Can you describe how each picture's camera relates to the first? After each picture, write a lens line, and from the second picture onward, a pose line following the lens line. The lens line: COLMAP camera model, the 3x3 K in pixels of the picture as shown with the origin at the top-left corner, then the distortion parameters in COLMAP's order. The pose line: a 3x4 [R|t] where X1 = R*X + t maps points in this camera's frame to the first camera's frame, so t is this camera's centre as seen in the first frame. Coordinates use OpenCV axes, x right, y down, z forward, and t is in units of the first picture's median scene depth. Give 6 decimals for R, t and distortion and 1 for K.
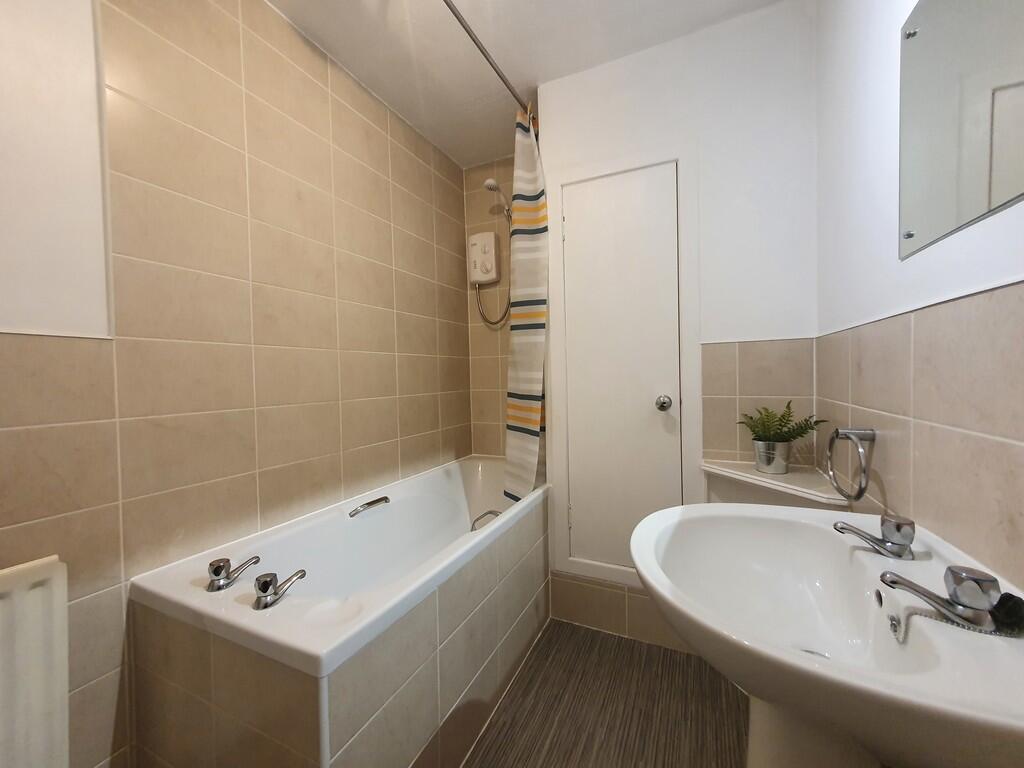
lens RADIAL K [[400.5, 0, 514.9], [0, 400.5, 384.4], [0, 0, 1]] dist [0.000038, 0.000007]
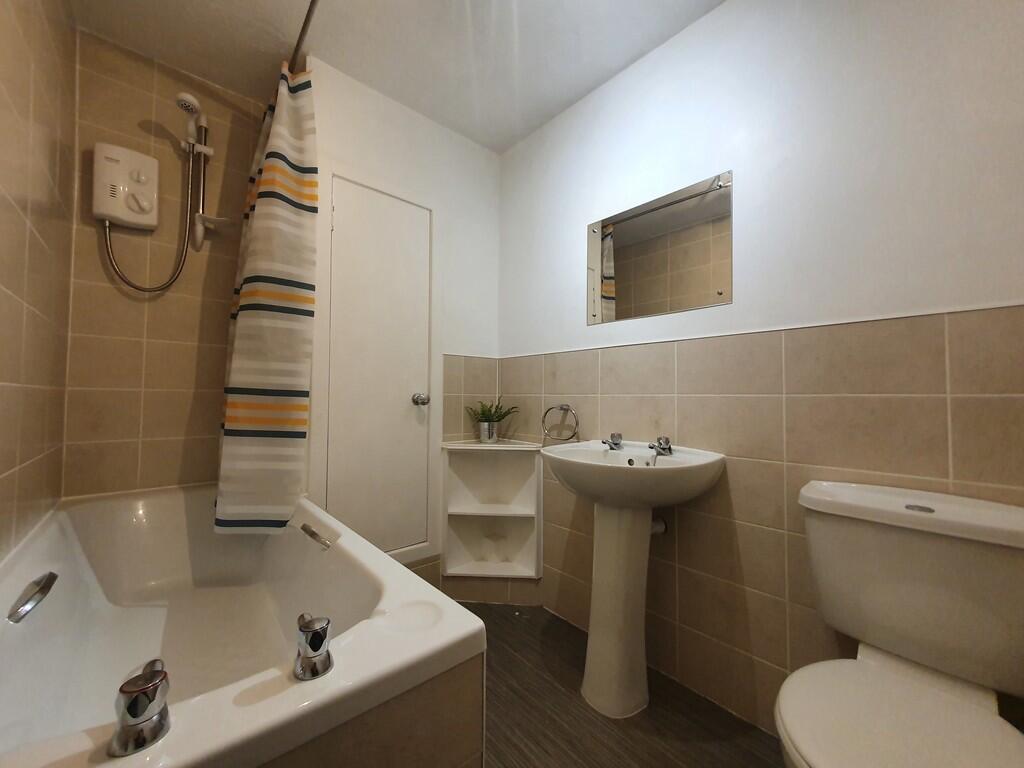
lens RADIAL K [[400.5, 0, 514.9], [0, 400.5, 384.4], [0, 0, 1]] dist [0.000038, 0.000007]
pose [[0.403517, 0.053177, 0.913426, -0.556464], [0.004944, 0.998168, -0.060294, 0.068976], [-0.914959, 0.028846, 0.402515, 0.223864]]
